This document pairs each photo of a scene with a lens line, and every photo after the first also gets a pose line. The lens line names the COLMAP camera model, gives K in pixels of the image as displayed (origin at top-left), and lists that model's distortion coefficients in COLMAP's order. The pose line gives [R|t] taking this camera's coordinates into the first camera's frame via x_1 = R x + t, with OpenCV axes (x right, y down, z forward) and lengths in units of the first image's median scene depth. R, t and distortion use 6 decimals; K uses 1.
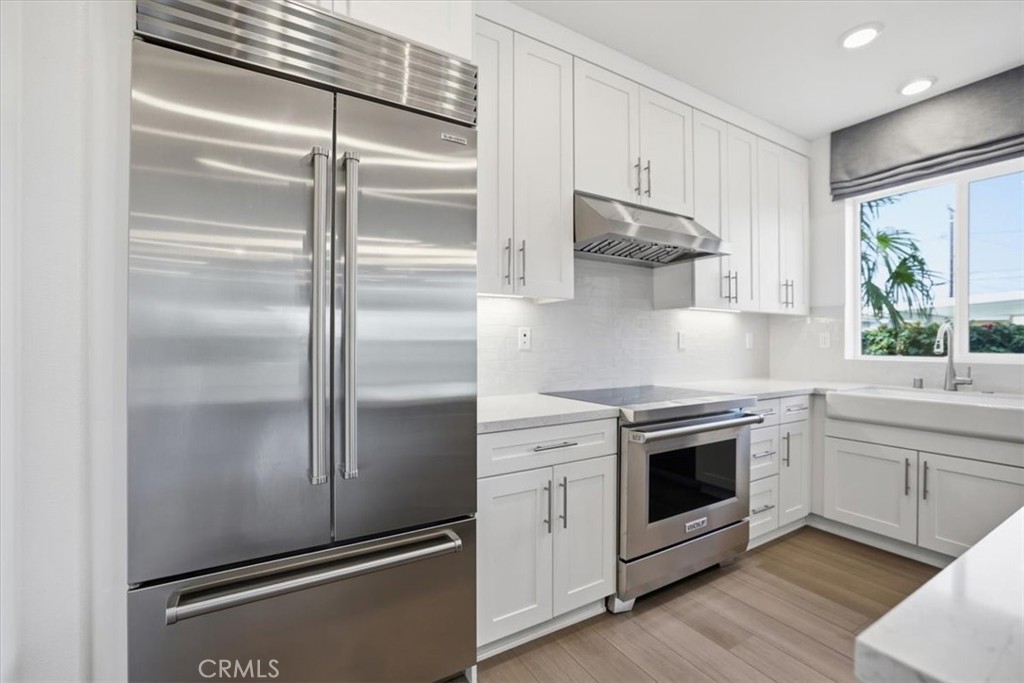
lens RADIAL K [[443.4, 0, 518.2], [0, 443.4, 344.1], [0, 0, 1]] dist [-0.014379, 0.001644]
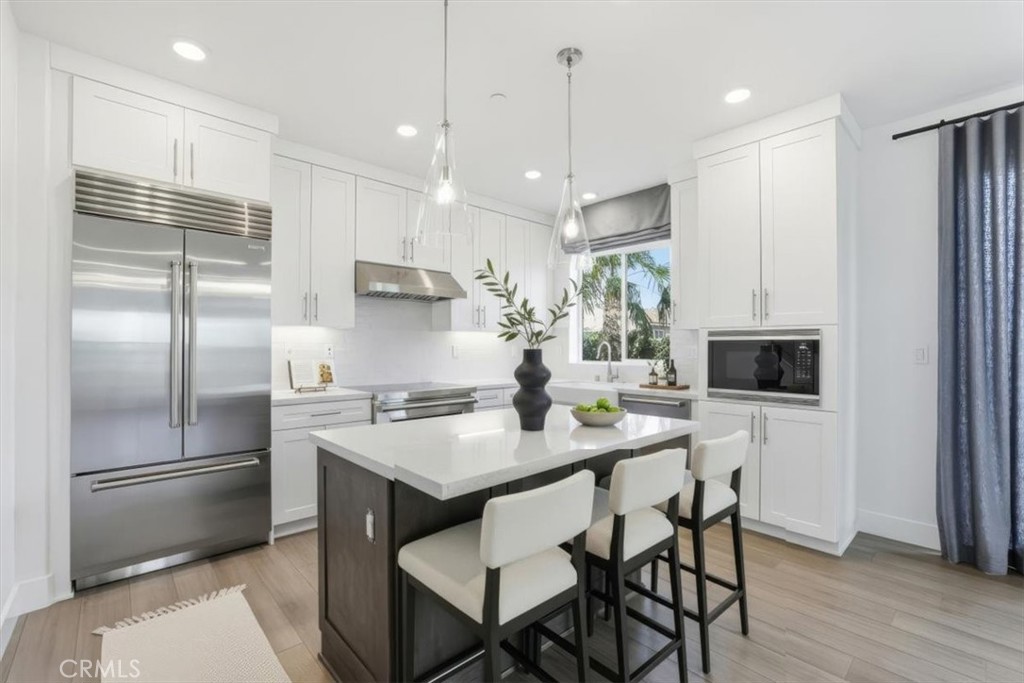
lens RADIAL K [[443.4, 0, 506.2], [0, 443.4, 348.8], [0, 0, 1]] dist [-0.014379, 0.001644]
pose [[0.979014, -0.000471, 0.203792, 0.335745], [0.000521, 1.000000, -0.000191, -0.023142], [-0.203792, 0.000294, 0.979014, -0.691464]]
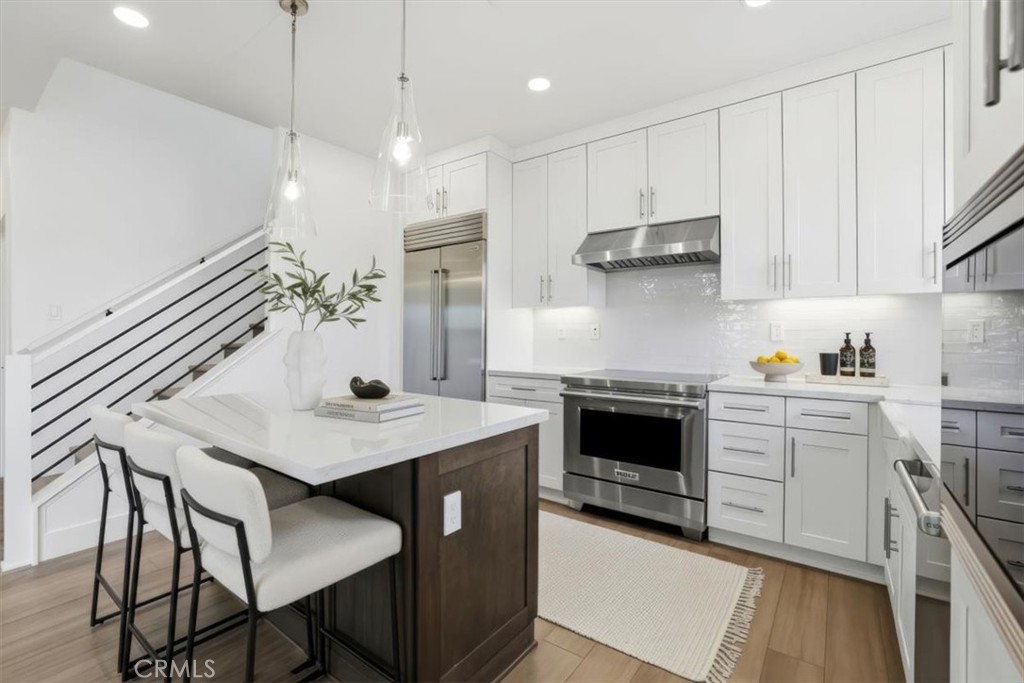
lens RADIAL K [[443.4, 0, 511.8], [0, 443.4, 334.5], [0, 0, 1]] dist [-0.014379, 0.001644]
pose [[0.378884, 0.005143, -0.925430, 1.414121], [-0.001572, 0.999987, 0.004914, -0.009653], [0.925443, -0.000407, 0.378887, 0.184103]]
